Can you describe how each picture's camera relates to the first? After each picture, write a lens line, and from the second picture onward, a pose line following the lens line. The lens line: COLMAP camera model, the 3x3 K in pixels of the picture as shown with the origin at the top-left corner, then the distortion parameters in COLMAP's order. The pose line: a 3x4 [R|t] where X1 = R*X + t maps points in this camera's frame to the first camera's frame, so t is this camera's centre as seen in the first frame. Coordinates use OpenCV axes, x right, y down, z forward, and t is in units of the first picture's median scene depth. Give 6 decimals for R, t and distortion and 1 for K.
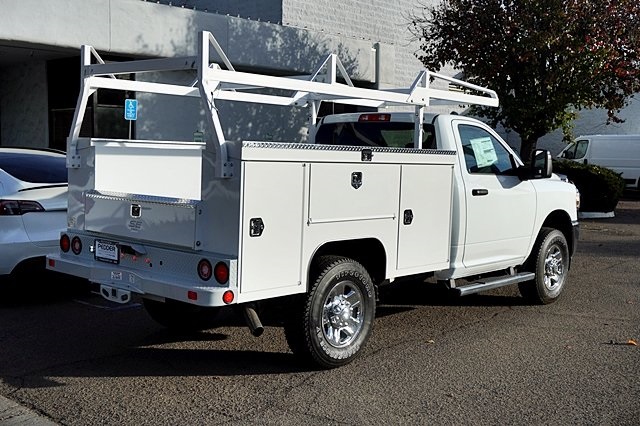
lens RADIAL K [[788.6, 0, 320.0], [0, 788.6, 213.0], [0, 0, 1]] dist [0.011807, 0.000102]
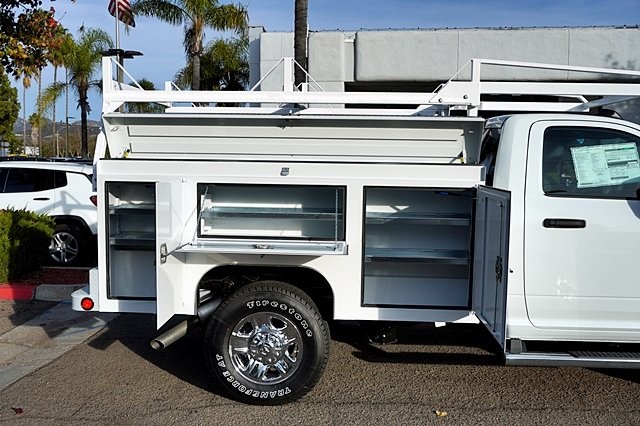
lens RADIAL K [[601.5, 0, 320.0], [0, 601.5, 213.0], [0, 0, 1]] dist [-0.013650, 0.006264]
pose [[0.618342, 0.049742, -0.784333, 0.475192], [-0.055986, 0.998247, 0.019171, -0.032980], [0.783912, 0.032057, 0.620043, 0.498022]]
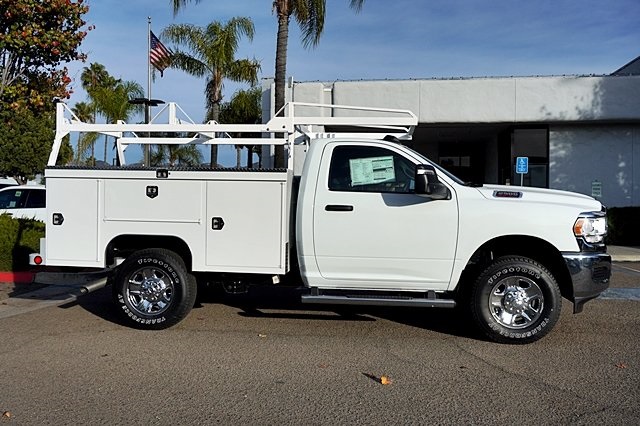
lens RADIAL K [[573.4, 0, 320.0], [0, 573.4, 213.0], [0, 0, 1]] dist [-0.012586, -0.009372]
pose [[0.569004, 0.000075, -0.822335, 0.804627], [-0.063938, 0.996977, -0.044151, 0.015492], [0.819845, 0.077700, 0.567289, 0.537332]]
